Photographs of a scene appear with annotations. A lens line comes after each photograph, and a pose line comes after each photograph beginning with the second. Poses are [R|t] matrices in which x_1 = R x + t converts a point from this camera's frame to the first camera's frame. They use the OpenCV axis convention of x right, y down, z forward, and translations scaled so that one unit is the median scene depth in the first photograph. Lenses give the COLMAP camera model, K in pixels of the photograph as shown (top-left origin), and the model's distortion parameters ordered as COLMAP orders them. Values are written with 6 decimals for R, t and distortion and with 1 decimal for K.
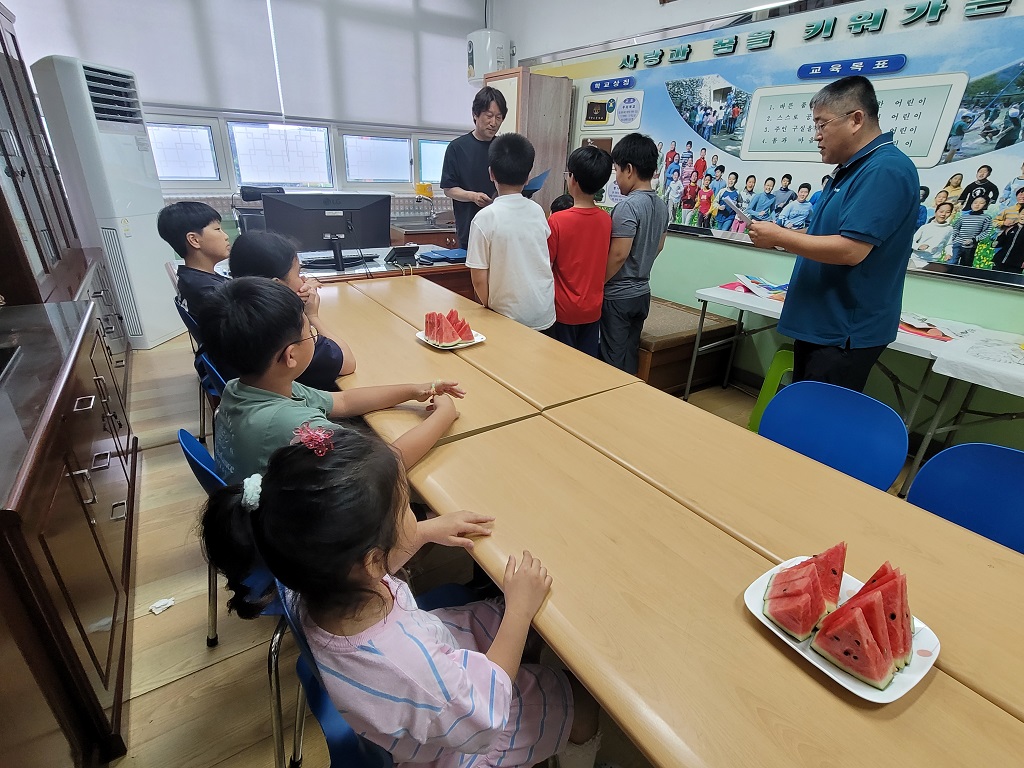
lens RADIAL K [[491.0, 0, 512.0], [0, 491.0, 384.0], [0, 0, 1]] dist [-0.030007, -0.000341]
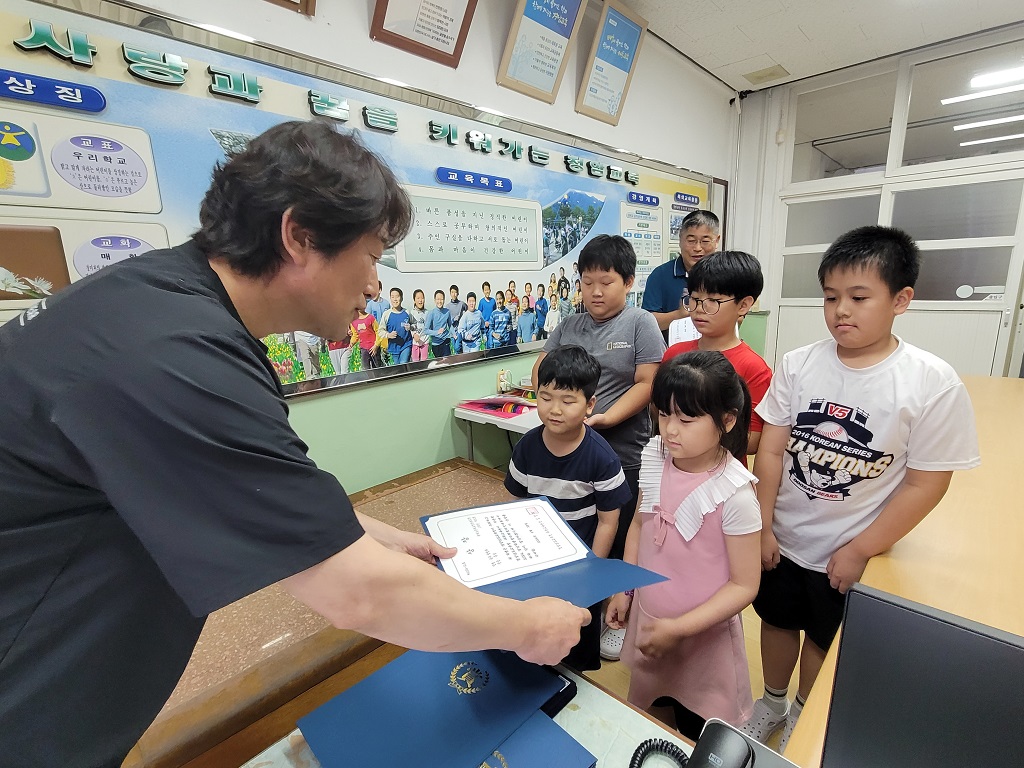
lens RADIAL K [[491.3, 0, 512.0], [0, 491.3, 384.0], [0, 0, 1]] dist [0.001384, 0.000210]
pose [[-0.211298, -0.242376, 0.946894, -0.325208], [0.415011, 0.854857, 0.311426, -0.479930], [-0.884940, 0.458774, -0.080041, 0.989499]]
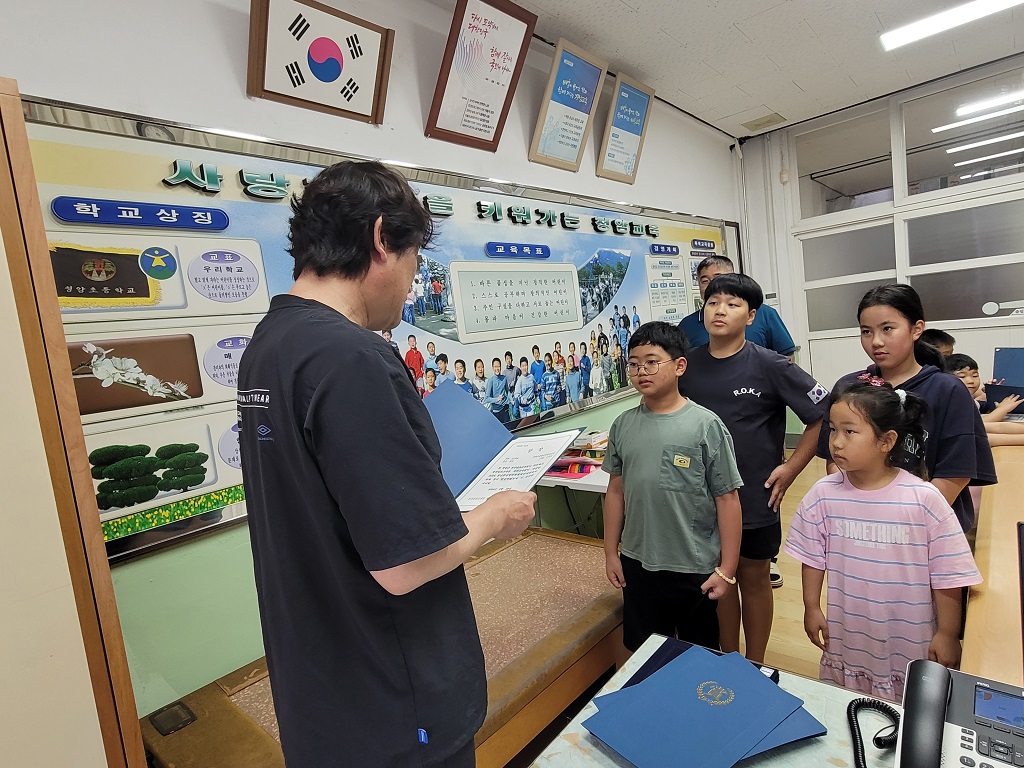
lens RADIAL K [[559.8, 0, 512.0], [0, 559.8, 384.0], [0, 0, 1]] dist [0.006973, 0.000120]
pose [[-0.252566, -0.103297, 0.962050, -0.407681], [0.486932, 0.845634, 0.218631, -0.565198], [-0.836127, 0.523672, -0.163280, 1.114363]]
